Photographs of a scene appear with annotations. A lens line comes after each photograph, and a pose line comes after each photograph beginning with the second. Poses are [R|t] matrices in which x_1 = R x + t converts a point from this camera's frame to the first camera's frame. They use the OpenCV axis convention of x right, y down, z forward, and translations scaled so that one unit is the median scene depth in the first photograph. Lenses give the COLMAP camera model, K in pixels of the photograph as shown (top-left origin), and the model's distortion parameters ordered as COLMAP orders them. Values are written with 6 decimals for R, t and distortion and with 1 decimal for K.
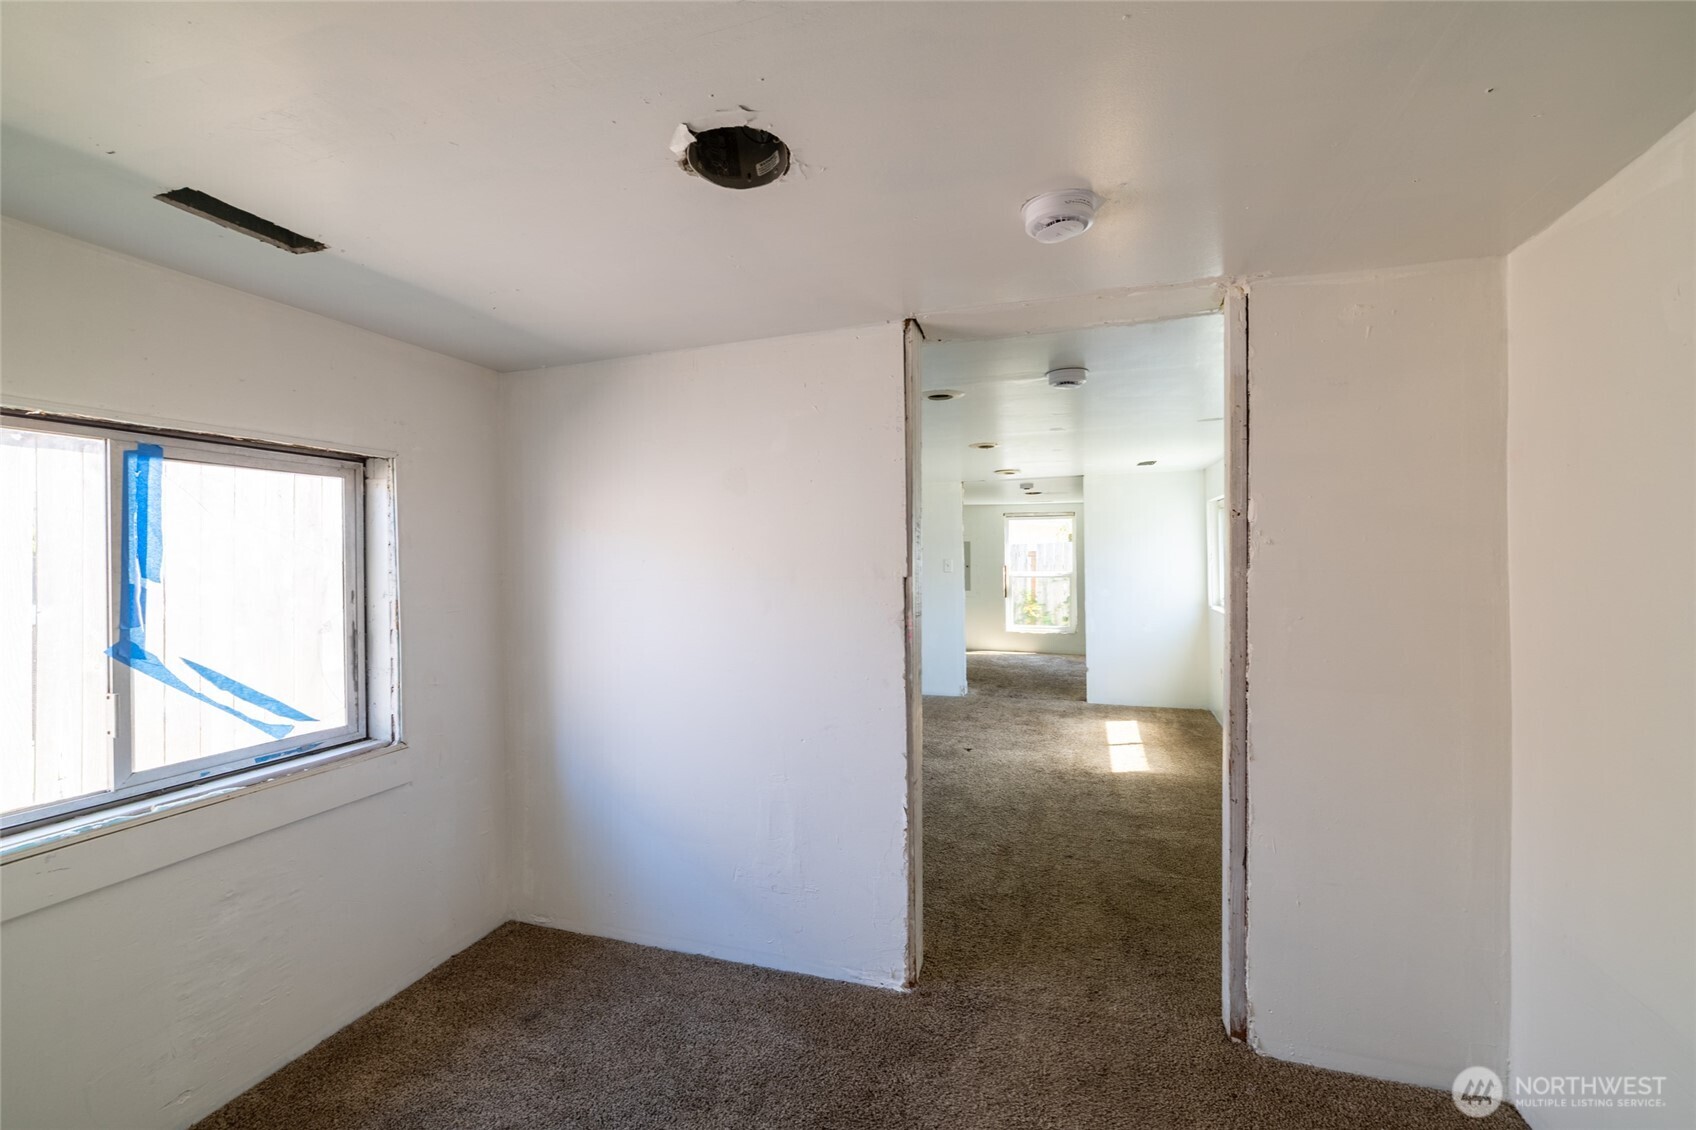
lens RADIAL K [[710.5, 0, 847.9], [0, 710.5, 564.1], [0, 0, 1]] dist [-0.003077, -0.000711]
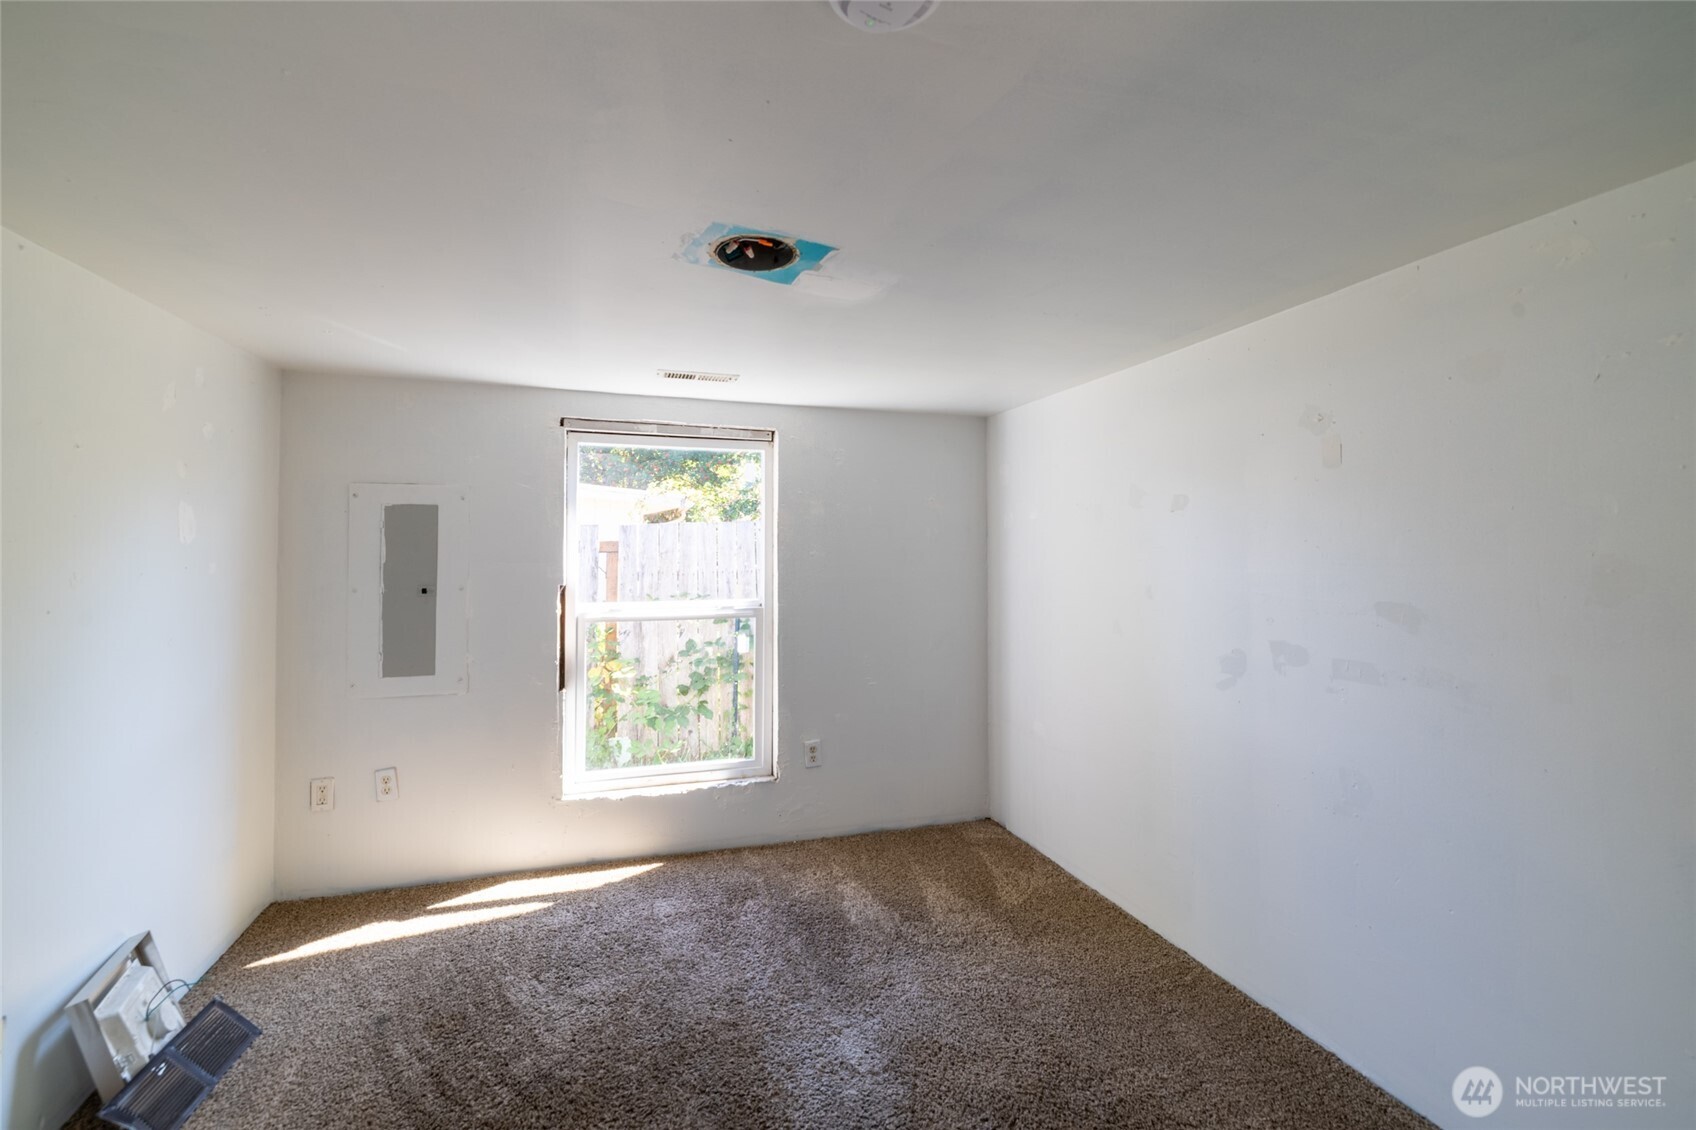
lens RADIAL K [[710.5, 0, 845.6], [0, 710.5, 557.7], [0, 0, 1]] dist [-0.003077, -0.000711]
pose [[0.797579, 0.010871, 0.603117, 0.111520], [-0.013168, 0.999913, -0.000610, -0.009631], [-0.603071, -0.007455, 0.797653, 0.569713]]
